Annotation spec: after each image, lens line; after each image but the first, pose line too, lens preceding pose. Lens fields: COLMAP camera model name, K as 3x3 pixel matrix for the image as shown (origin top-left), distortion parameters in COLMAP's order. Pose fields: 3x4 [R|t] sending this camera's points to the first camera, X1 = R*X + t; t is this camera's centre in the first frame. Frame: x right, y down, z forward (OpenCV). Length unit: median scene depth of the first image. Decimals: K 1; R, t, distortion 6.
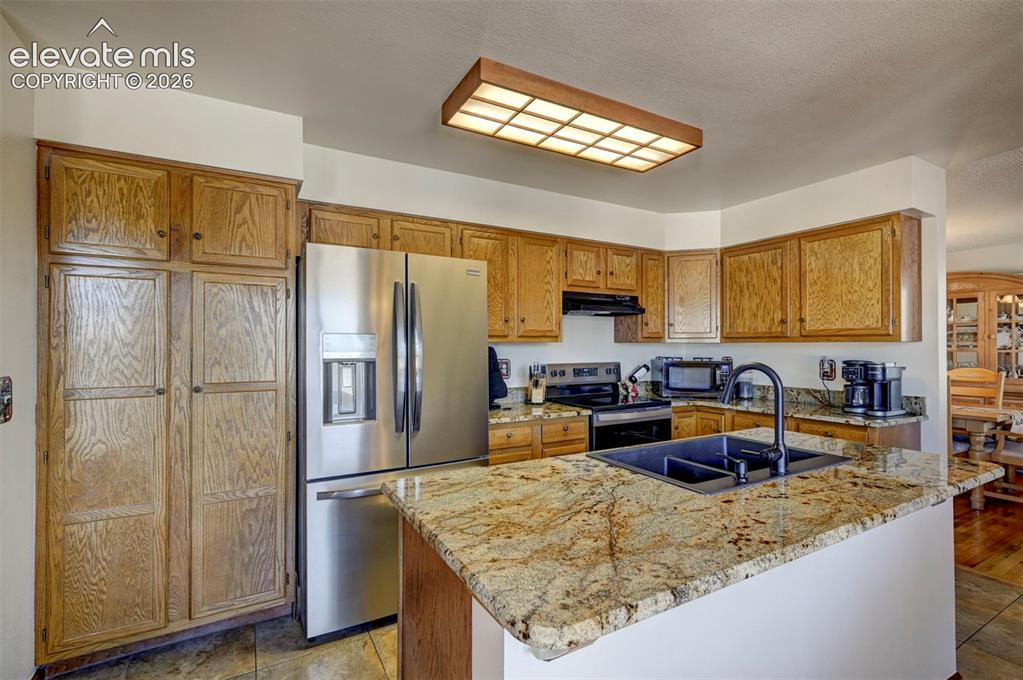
lens RADIAL K [[458.9, 0, 514.1], [0, 458.9, 343.1], [0, 0, 1]] dist [-0.000335, -0.000215]
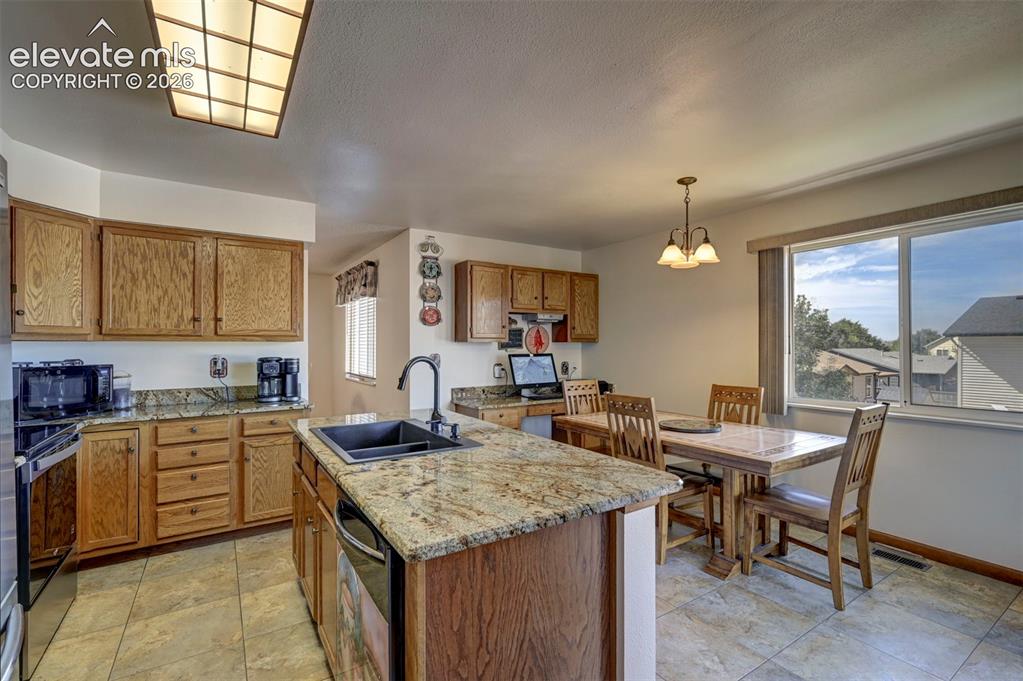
lens RADIAL K [[458.9, 0, 516.7], [0, 458.9, 344.6], [0, 0, 1]] dist [-0.000335, -0.000215]
pose [[-0.052700, 0.002439, 0.998607, -0.468155], [-0.004251, 0.999987, -0.002666, 0.006010], [-0.998601, -0.004386, -0.052689, 0.438818]]
